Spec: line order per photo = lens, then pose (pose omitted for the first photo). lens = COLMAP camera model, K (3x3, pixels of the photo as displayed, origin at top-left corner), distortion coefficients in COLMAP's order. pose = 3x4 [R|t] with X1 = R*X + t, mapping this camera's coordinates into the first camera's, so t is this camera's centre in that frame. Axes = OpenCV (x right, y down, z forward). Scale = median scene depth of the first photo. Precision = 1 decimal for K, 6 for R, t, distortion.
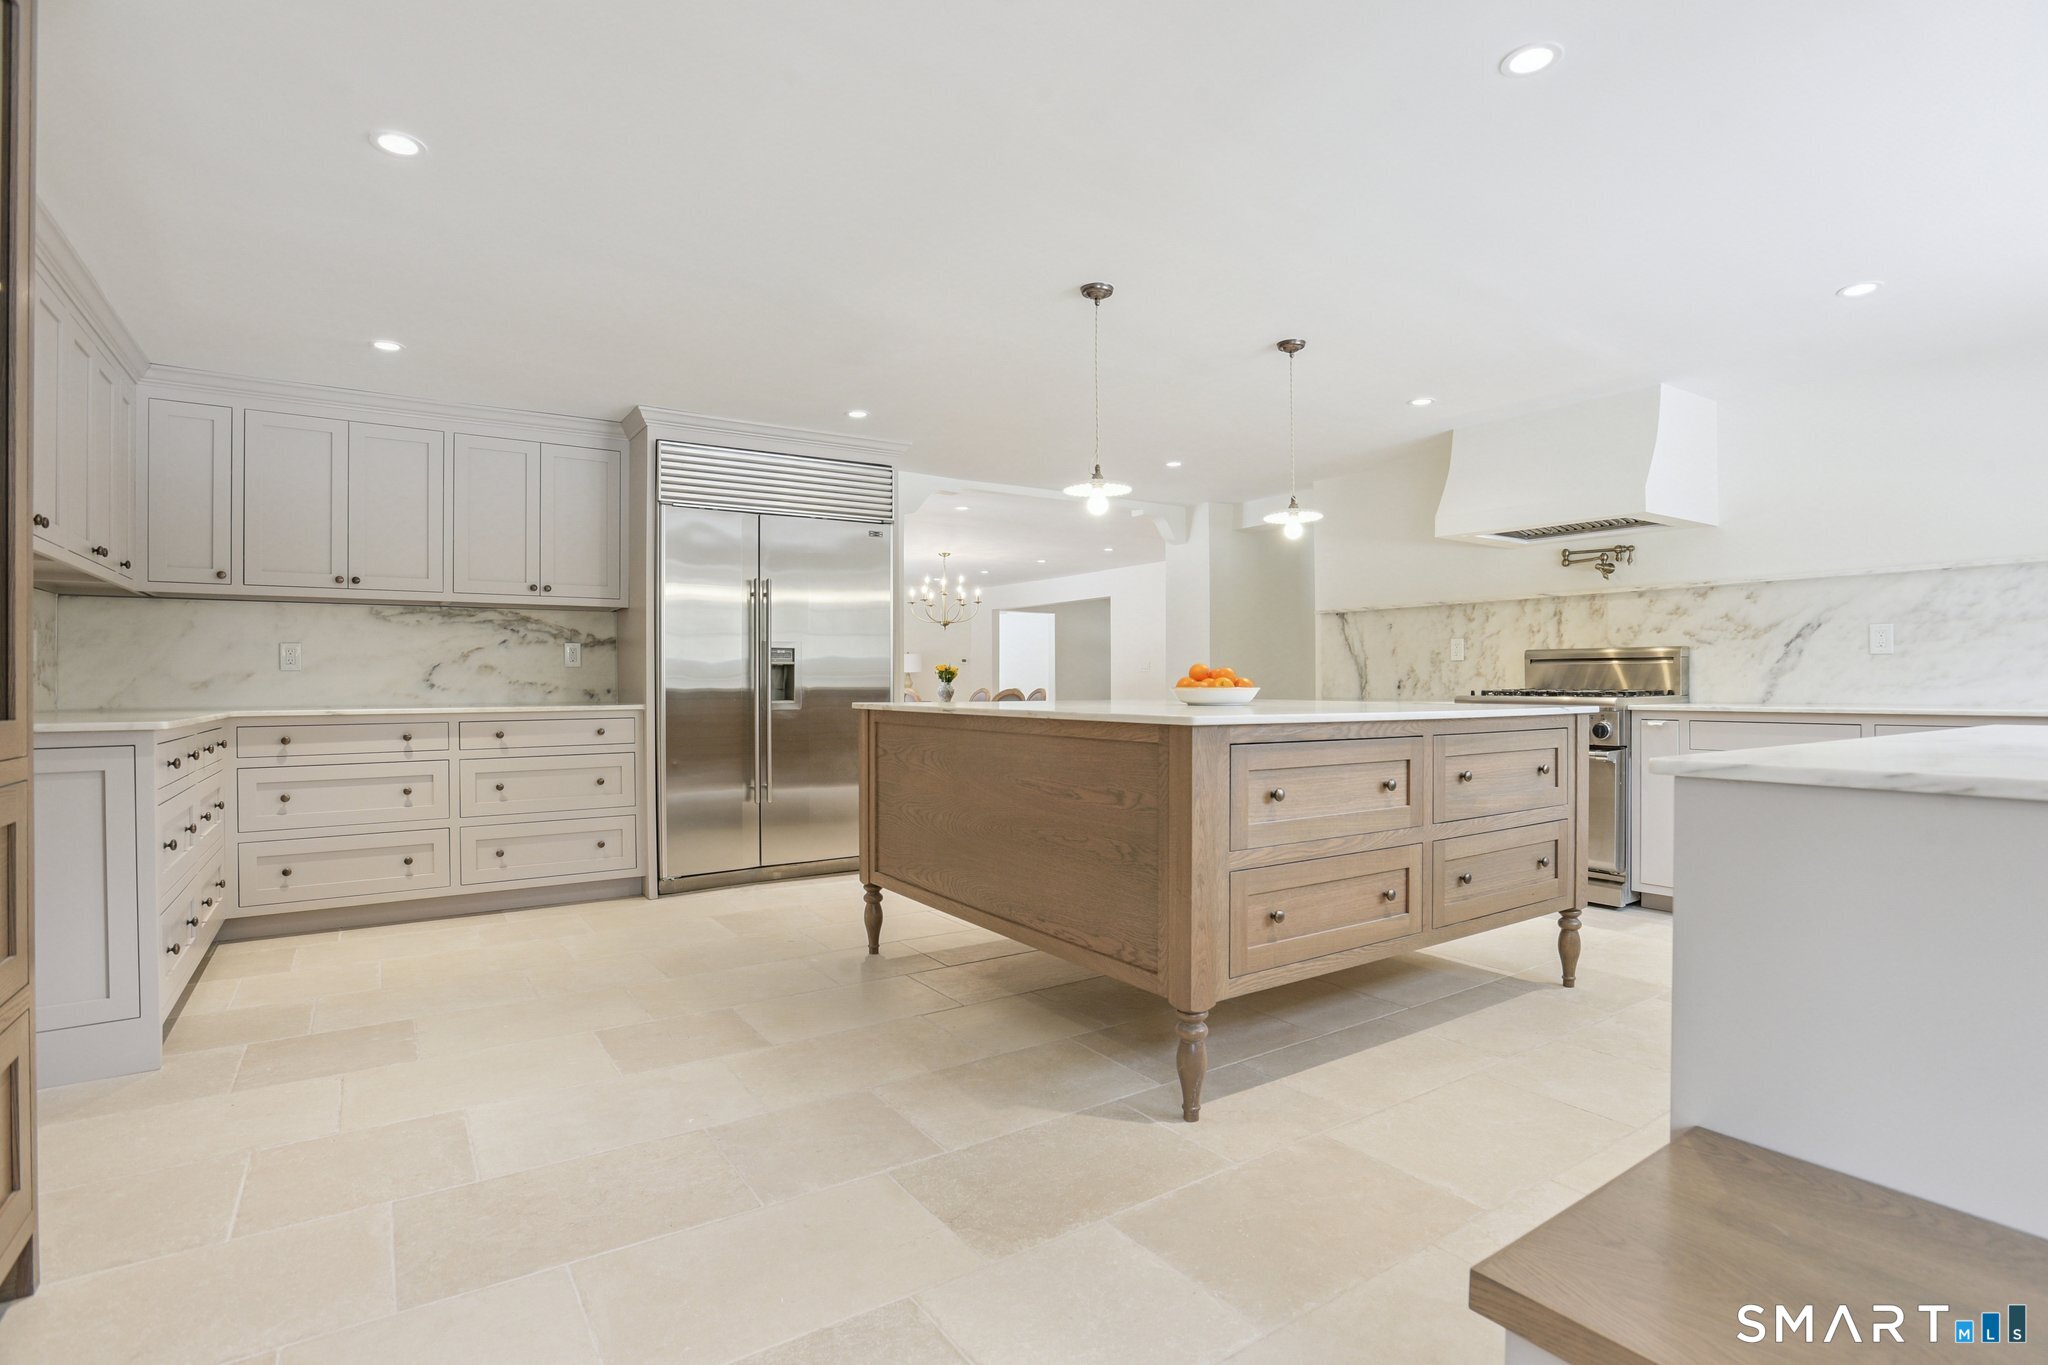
lens RADIAL K [[995.4, 0, 1036.6], [0, 995.4, 683.7], [0, 0, 1]] dist [-0.049001, 0.011466]
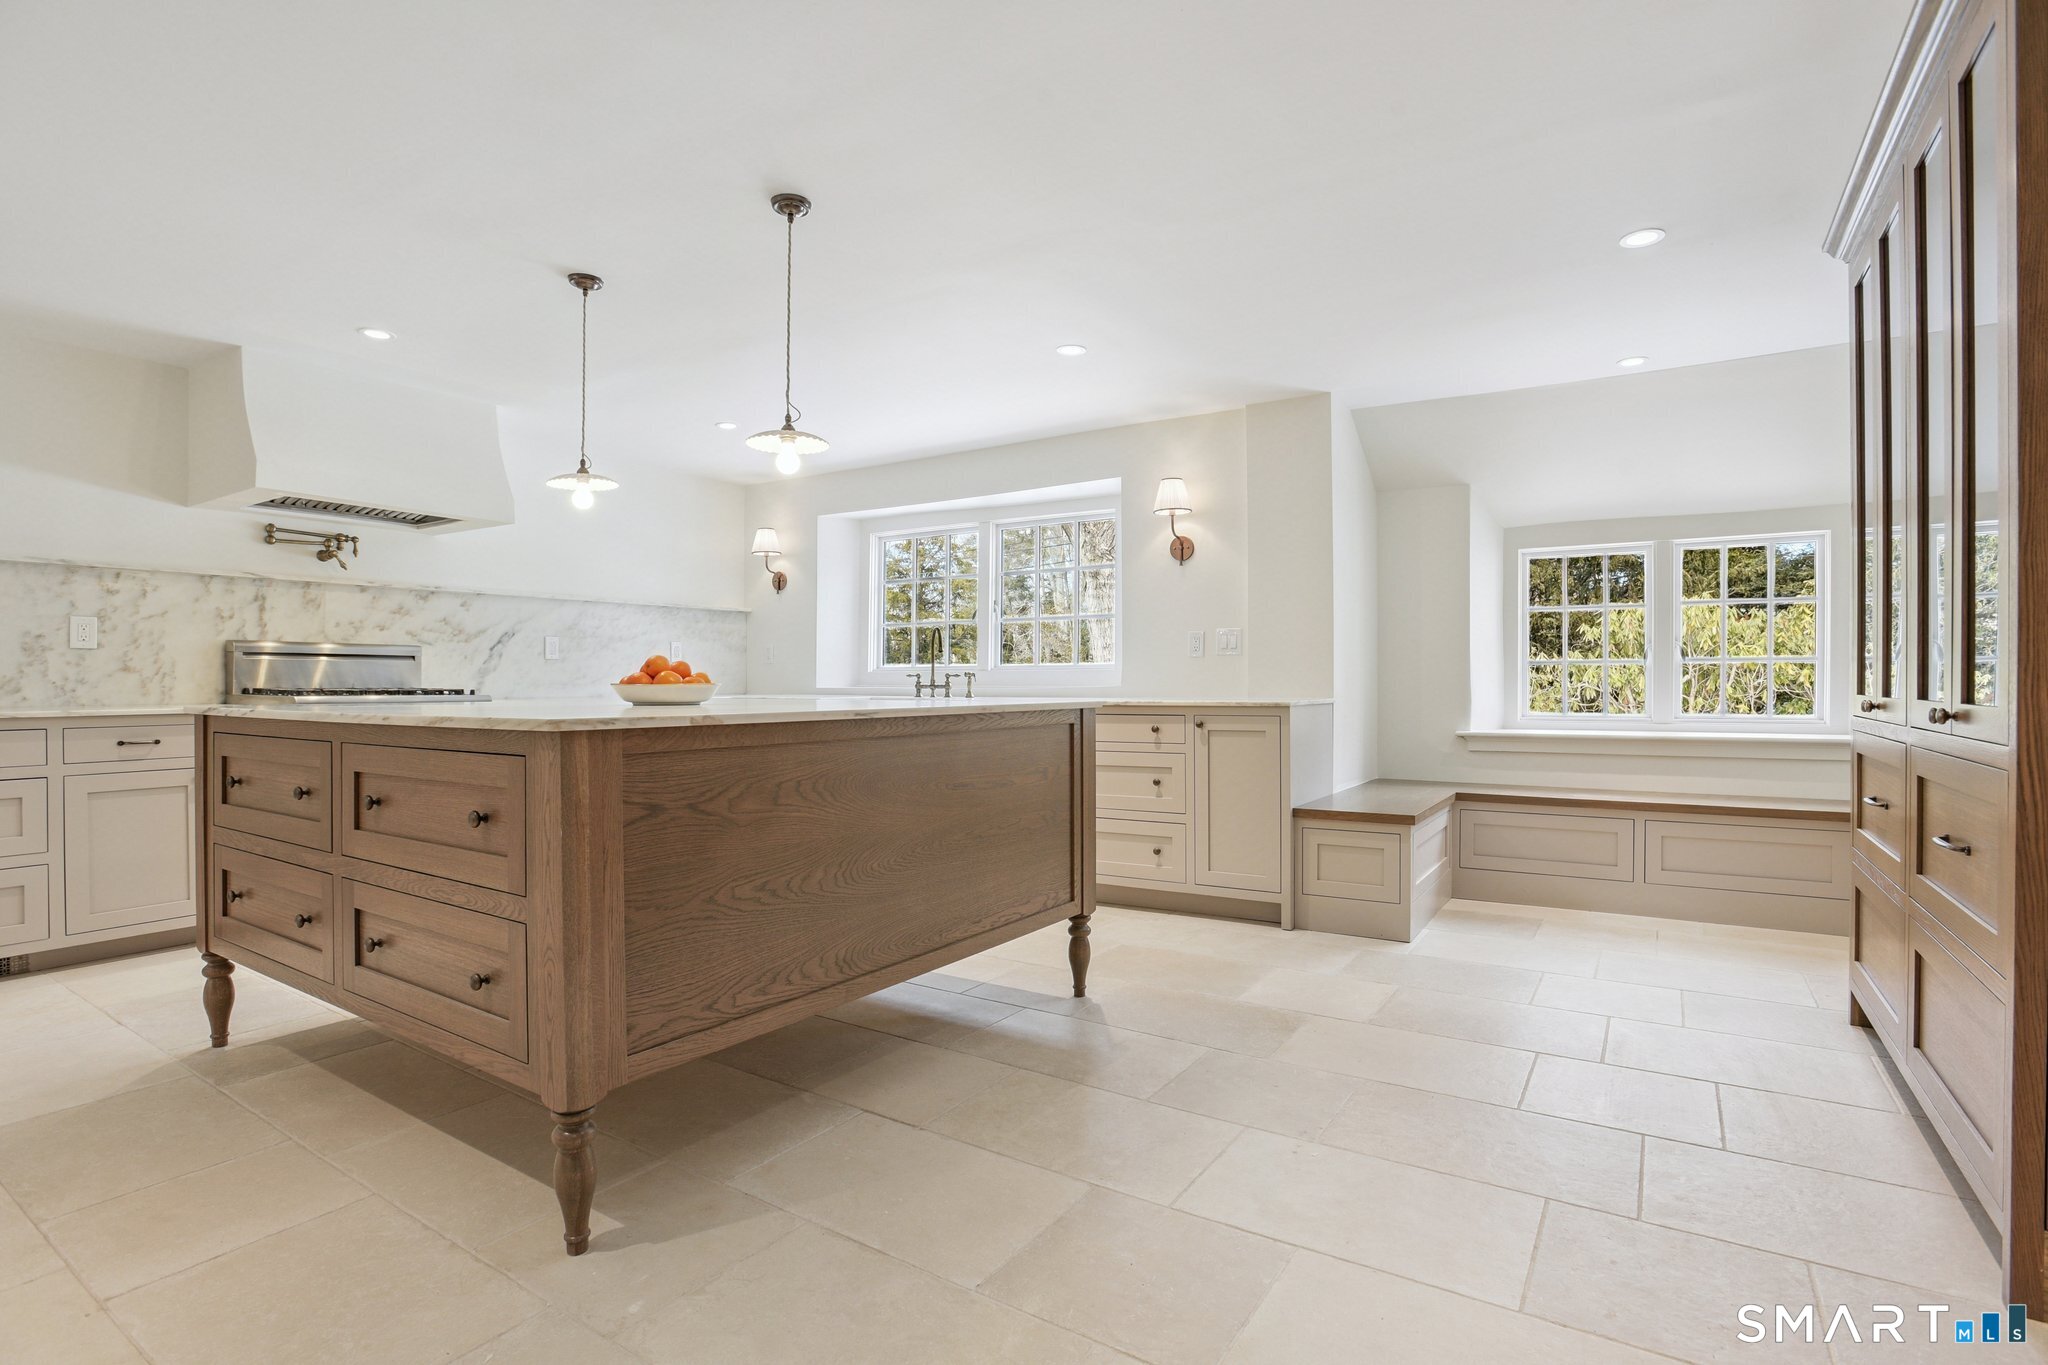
lens RADIAL K [[995.4, 0, 1035.7], [0, 995.4, 686.5], [0, 0, 1]] dist [-0.049001, 0.011466]
pose [[-0.387391, -0.001852, 0.921914, -0.549987], [0.003019, 0.999990, 0.003277, 0.003468], [-0.921911, 0.004053, -0.387381, 0.800853]]
